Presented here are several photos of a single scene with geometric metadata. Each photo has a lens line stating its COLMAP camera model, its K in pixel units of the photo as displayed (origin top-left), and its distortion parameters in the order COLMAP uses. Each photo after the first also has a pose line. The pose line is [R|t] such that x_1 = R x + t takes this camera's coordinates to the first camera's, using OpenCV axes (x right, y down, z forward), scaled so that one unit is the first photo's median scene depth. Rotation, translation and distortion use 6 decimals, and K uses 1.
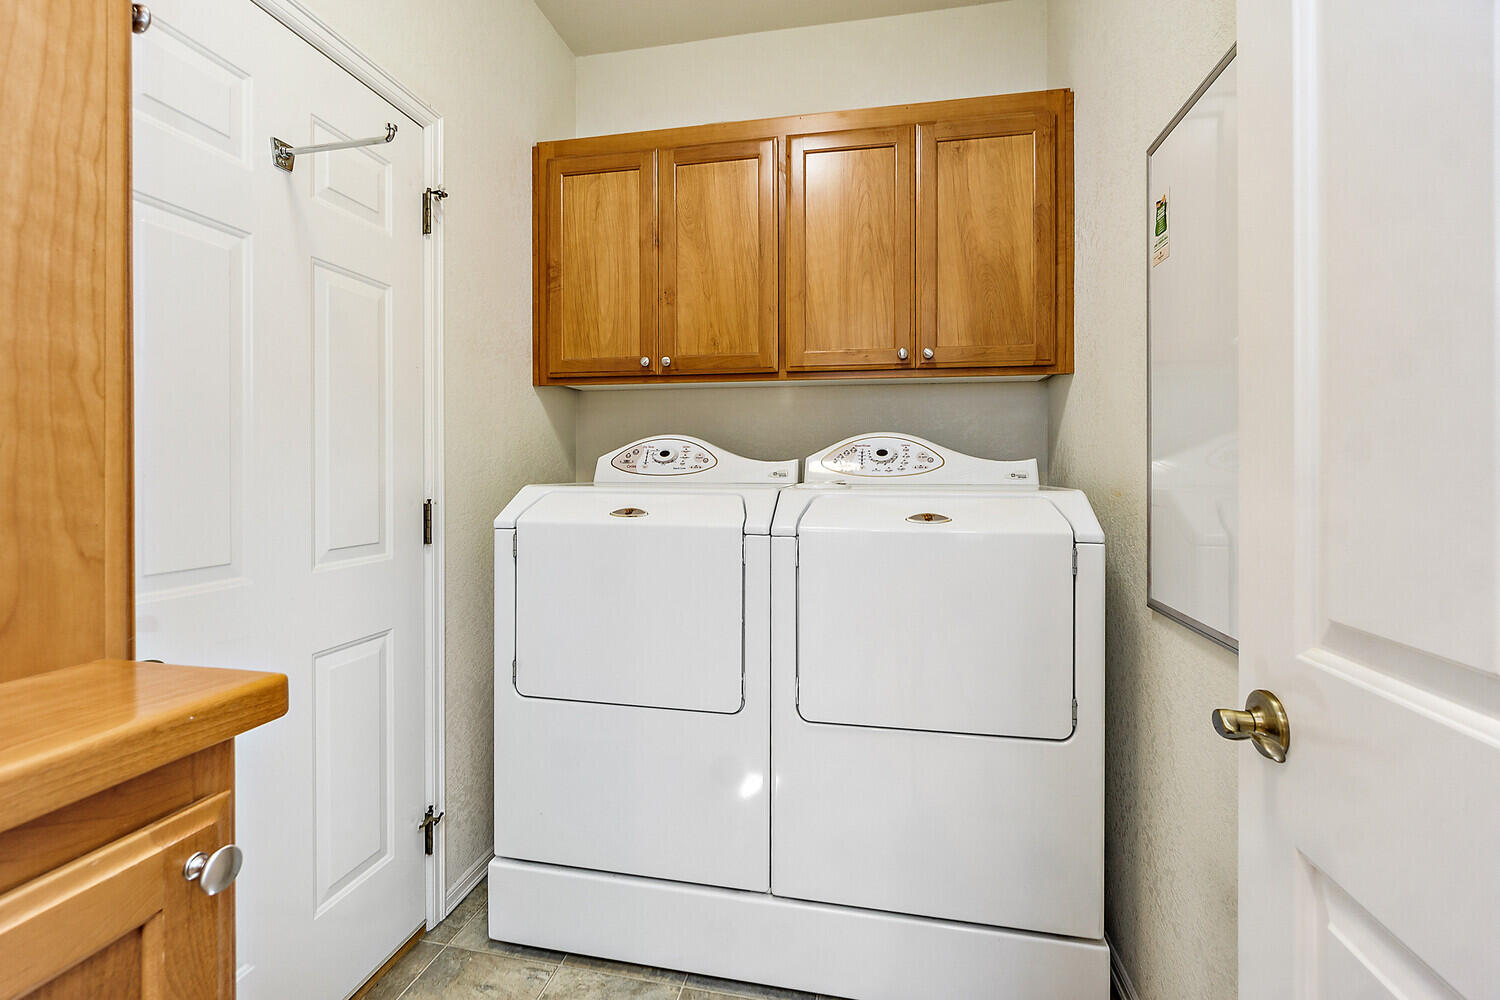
lens RADIAL K [[654.0, 0, 762.9], [0, 654.0, 473.8], [0, 0, 1]] dist [-0.008897, 0.003326]
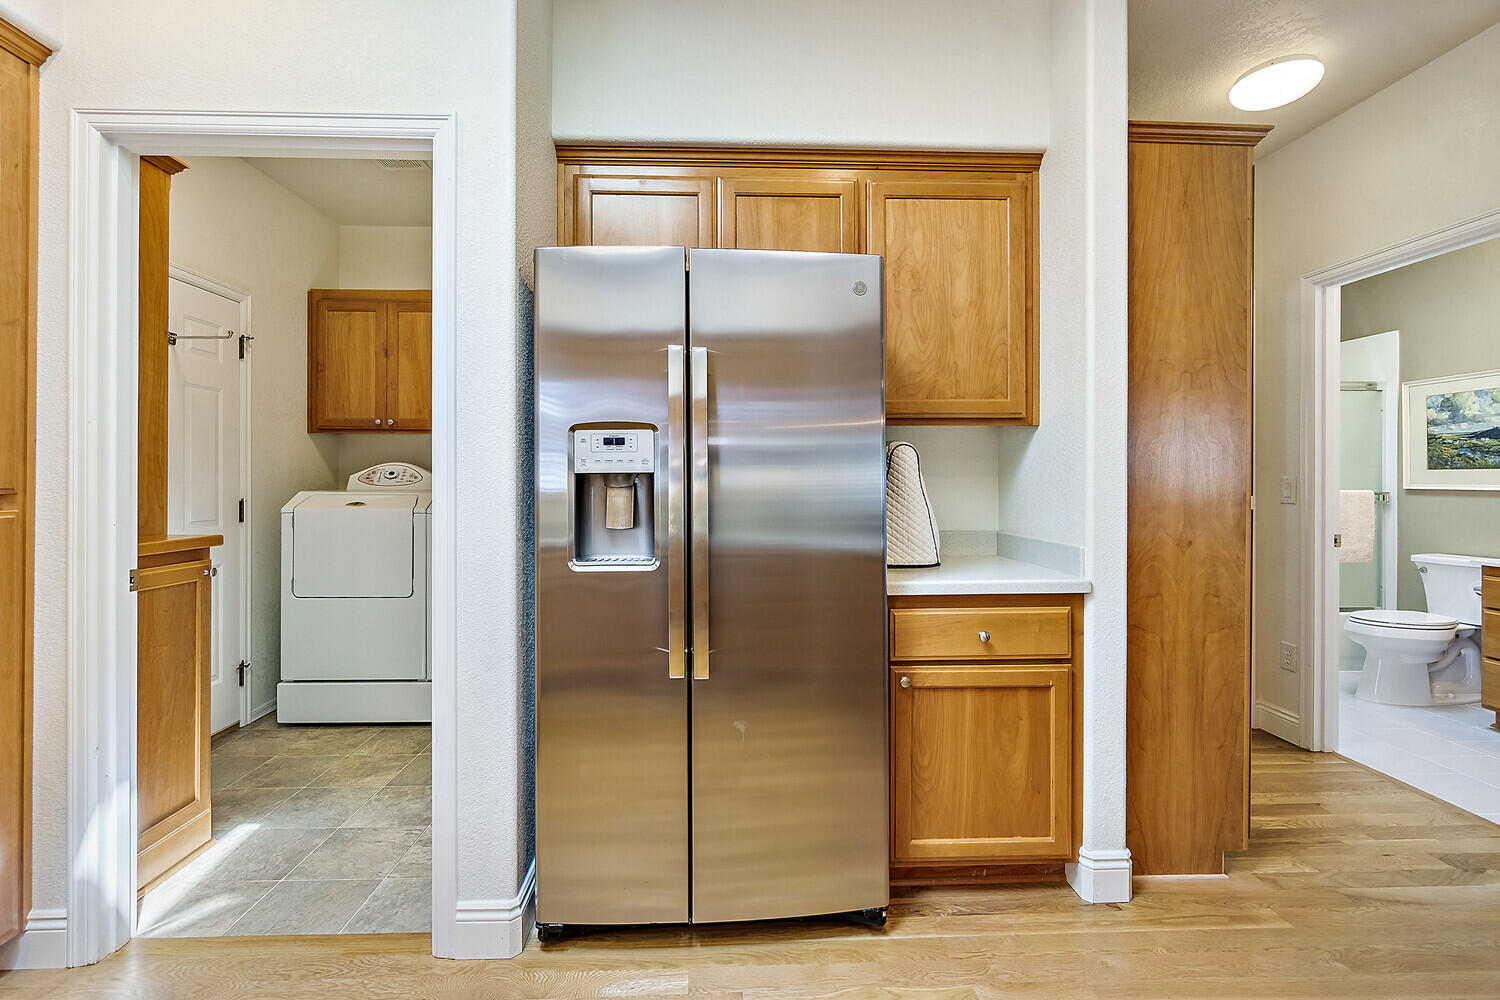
lens RADIAL K [[654.0, 0, 750.7], [0, 654.0, 479.8], [0, 0, 1]] dist [-0.008897, 0.003326]
pose [[0.971174, 0.001580, 0.238366, 0.372476], [-0.000176, 0.999982, -0.005914, -0.003798], [-0.238372, 0.005701, 0.971157, -0.940384]]
